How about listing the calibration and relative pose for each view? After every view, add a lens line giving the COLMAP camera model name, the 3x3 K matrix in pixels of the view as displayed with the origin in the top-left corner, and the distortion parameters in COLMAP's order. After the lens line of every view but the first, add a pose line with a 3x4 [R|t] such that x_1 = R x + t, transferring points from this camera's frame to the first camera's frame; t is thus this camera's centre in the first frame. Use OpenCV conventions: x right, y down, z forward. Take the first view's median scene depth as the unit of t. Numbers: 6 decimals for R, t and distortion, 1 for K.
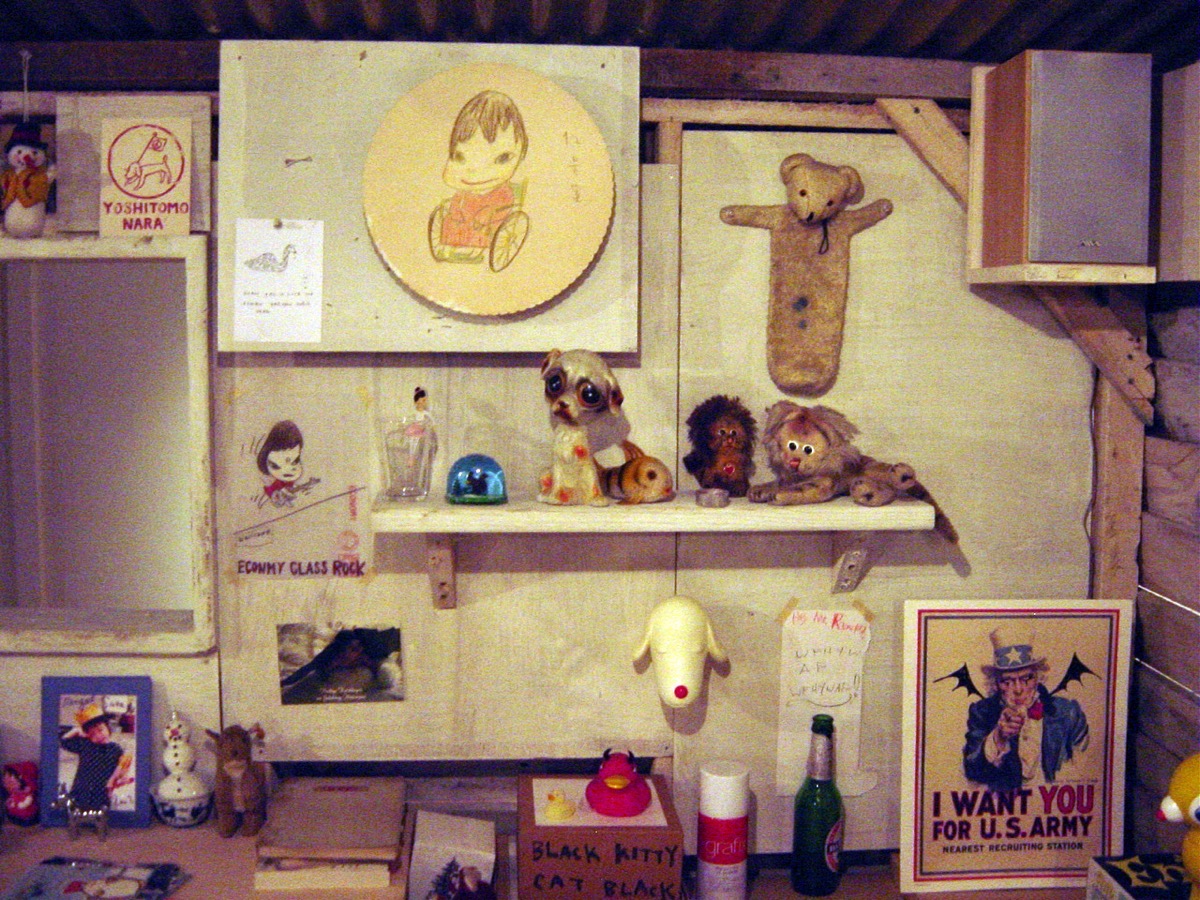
lens RADIAL K [[1346.6, 0, 592.9], [0, 1346.6, 452.7], [0, 0, 1]] dist [-0.144271, 0.000000]
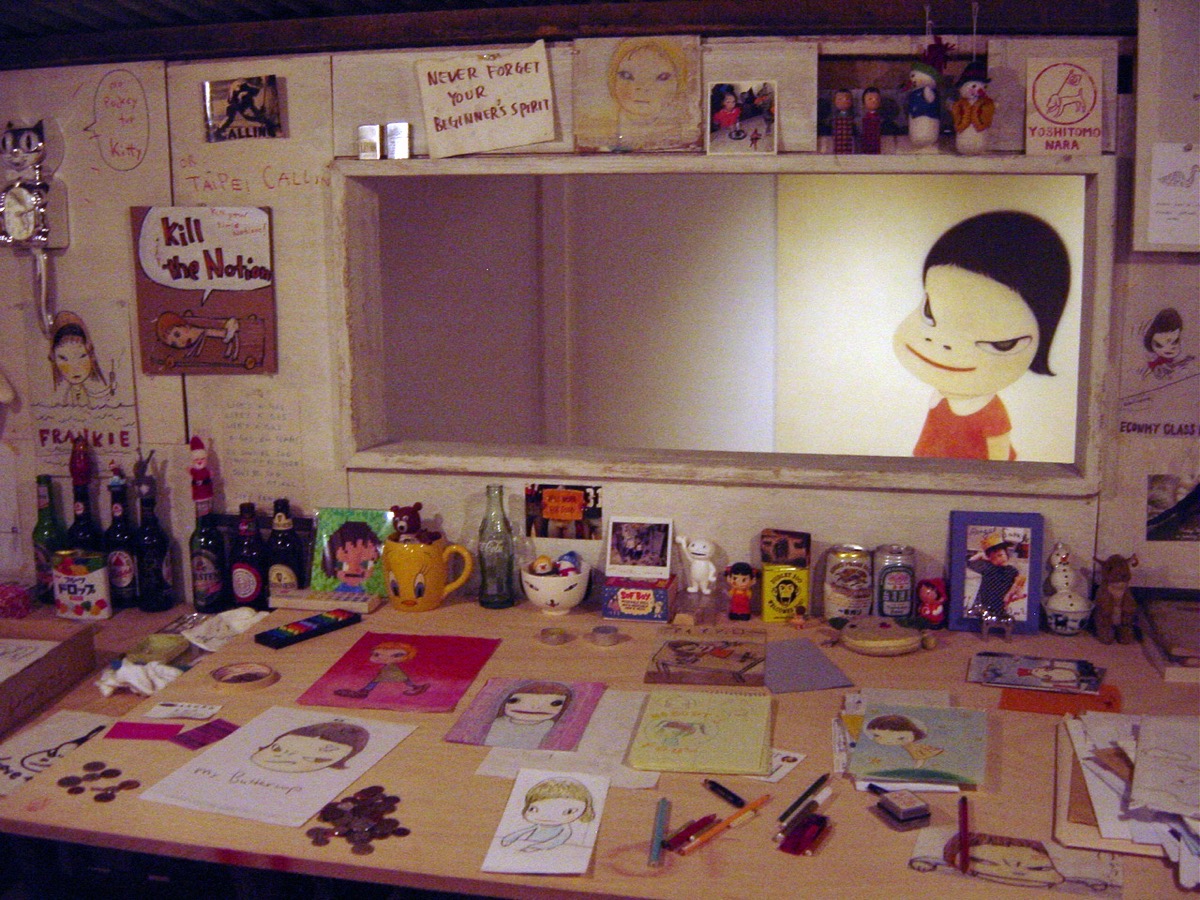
lens RADIAL K [[1346.6, 0, 604.0], [0, 1346.6, 449.5], [0, 0, 1]] dist [-0.144271, 0.000000]
pose [[0.954914, 0.038721, -0.294345, -0.368883], [-0.014020, 0.996234, 0.085569, 0.009745], [0.296550, -0.077585, 0.951861, -0.302482]]
